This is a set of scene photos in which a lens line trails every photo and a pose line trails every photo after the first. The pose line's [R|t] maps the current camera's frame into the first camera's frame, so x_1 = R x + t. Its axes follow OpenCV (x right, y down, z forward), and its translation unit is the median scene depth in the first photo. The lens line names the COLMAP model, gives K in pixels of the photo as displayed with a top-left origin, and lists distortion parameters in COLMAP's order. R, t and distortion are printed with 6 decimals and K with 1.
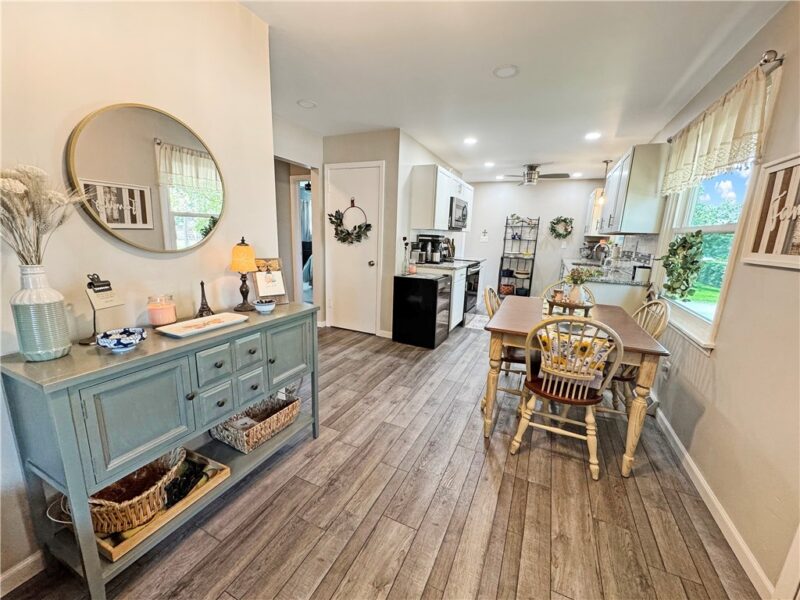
lens RADIAL K [[318.6, 0, 400.0], [0, 318.6, 300.0], [0, 0, 1]] dist [0.000087, -0.000326]
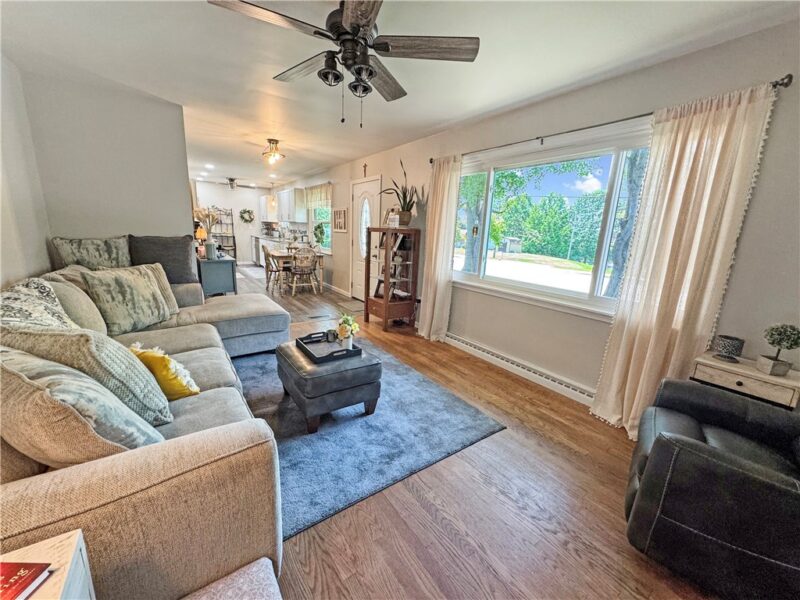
lens RADIAL K [[318.6, 0, 400.0], [0, 318.6, 300.0], [0, 0, 1]] dist [0.000087, -0.000326]
pose [[0.502060, -0.197903, 0.841885, -0.706606], [0.149804, 0.978651, 0.140717, 0.098550], [-0.851760, 0.055469, 0.520988, -0.605816]]
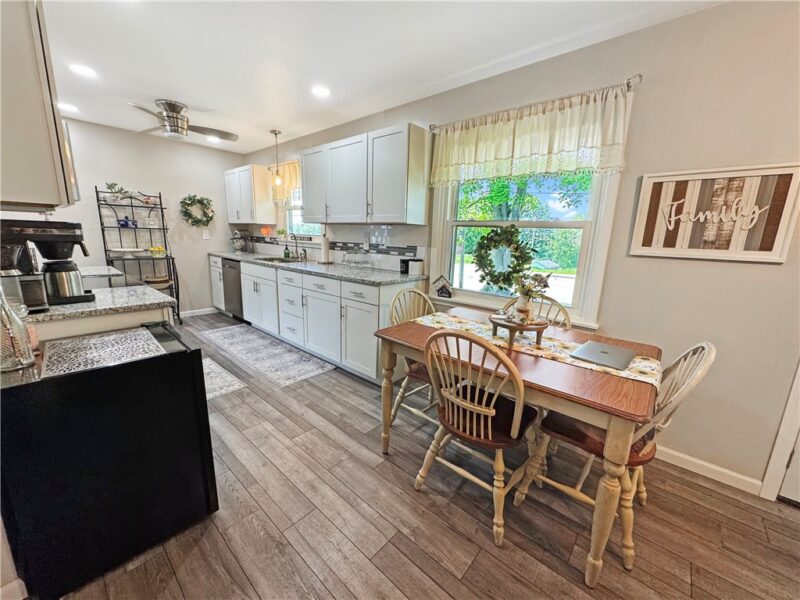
lens RADIAL K [[318.6, 0, 400.0], [0, 318.6, 300.0], [0, 0, 1]] dist [0.000087, -0.000326]
pose [[0.281571, -0.218752, 0.934273, -0.111550], [0.173908, 0.969176, 0.174511, -0.103196], [-0.943649, 0.113340, 0.310934, 0.483497]]
